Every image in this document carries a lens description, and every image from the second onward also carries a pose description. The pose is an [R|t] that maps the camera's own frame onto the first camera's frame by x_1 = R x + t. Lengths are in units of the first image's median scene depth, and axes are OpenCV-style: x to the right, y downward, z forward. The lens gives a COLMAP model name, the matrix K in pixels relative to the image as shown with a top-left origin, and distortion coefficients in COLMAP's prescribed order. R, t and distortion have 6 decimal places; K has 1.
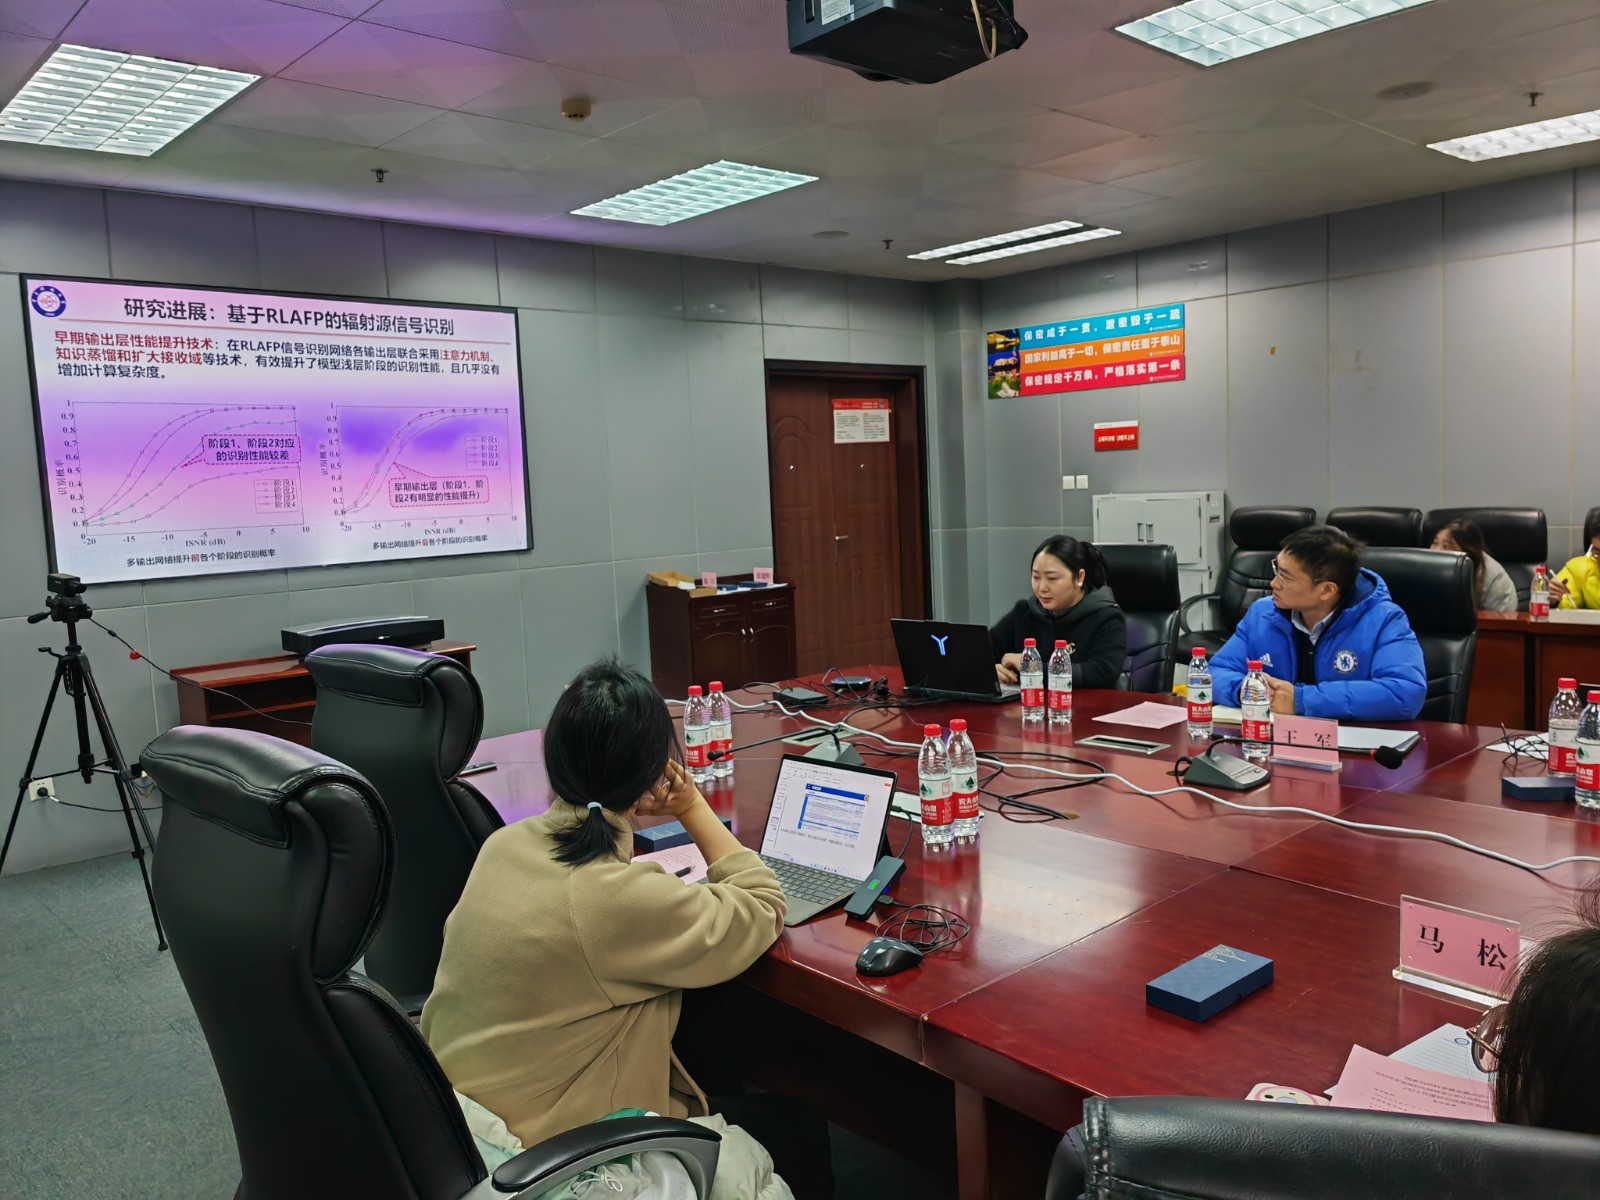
lens RADIAL K [[1250.1, 0, 804.6], [0, 1250.1, 593.8], [0, 0, 1]] dist [0.021974, -0.044983]
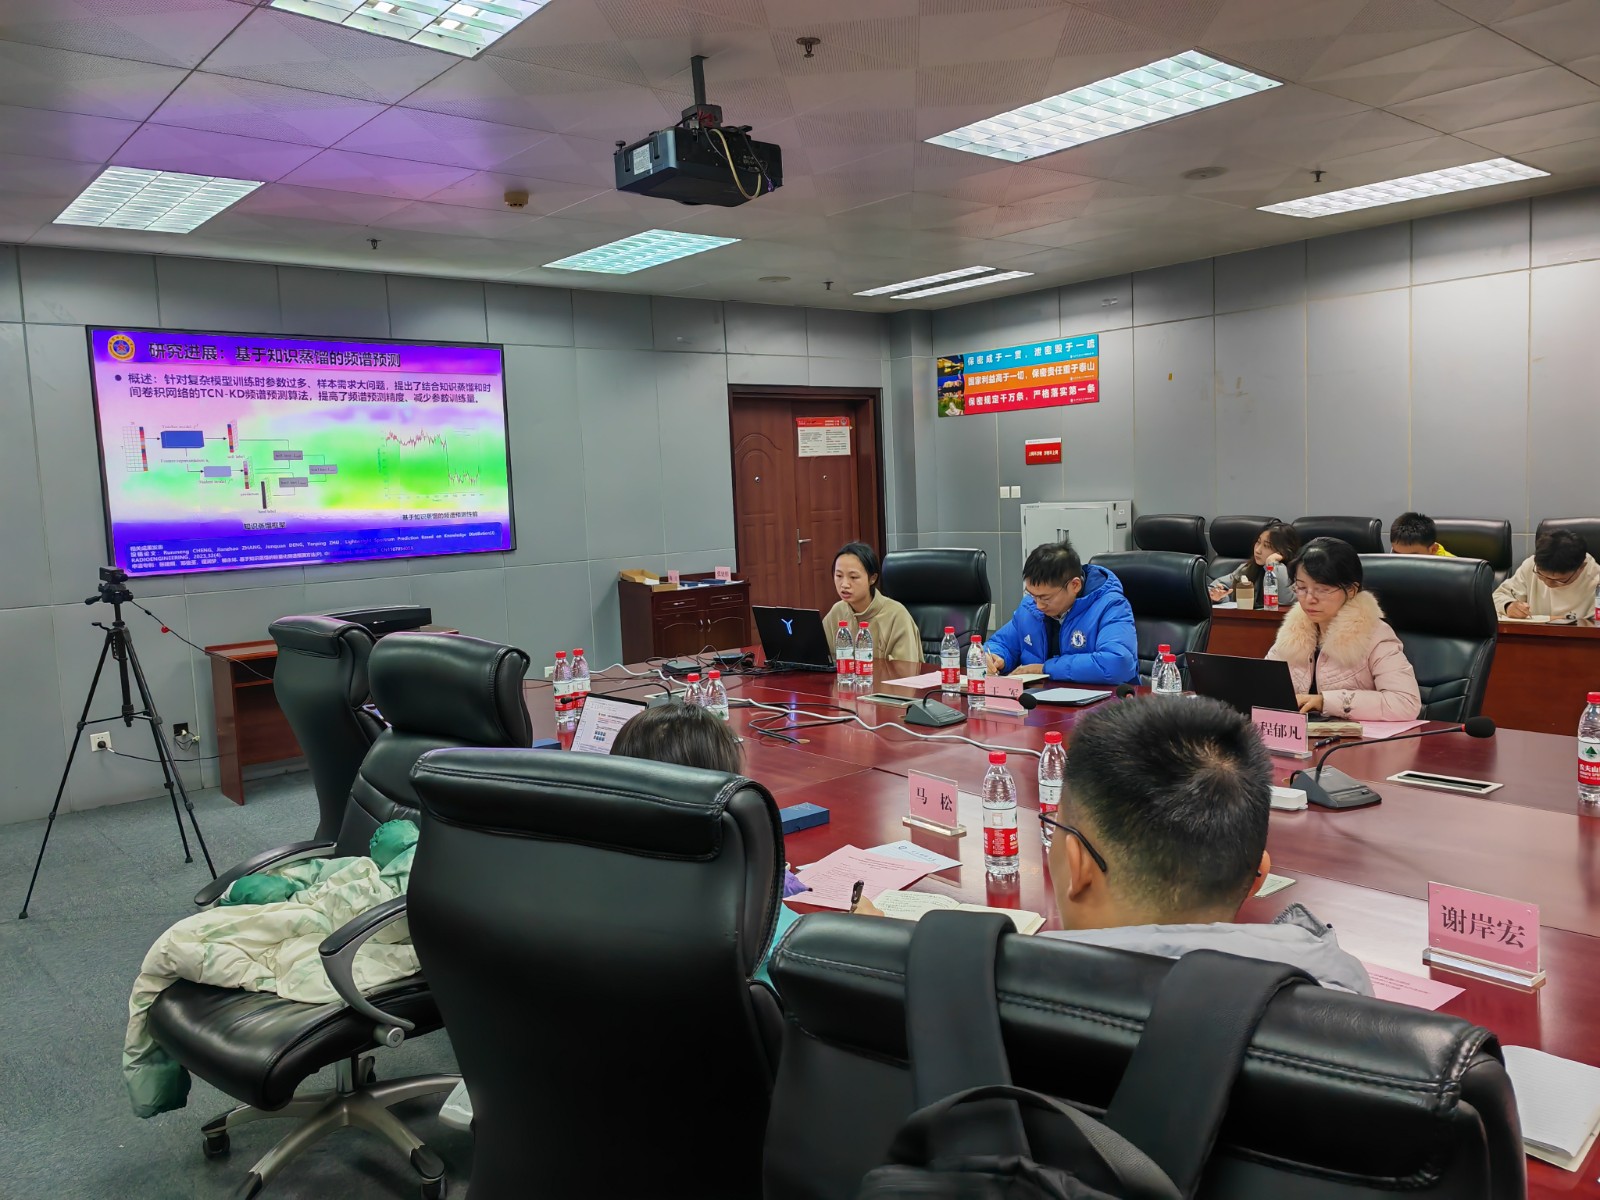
lens RADIAL K [[1250.1, 0, 814.7], [0, 1250.1, 589.6], [0, 0, 1]] dist [0.021974, -0.044983]
pose [[0.998979, 0.005476, -0.044845, 0.107995], [-0.005697, 0.999972, -0.004817, 0.005435], [0.044817, 0.005068, 0.998982, -0.147816]]
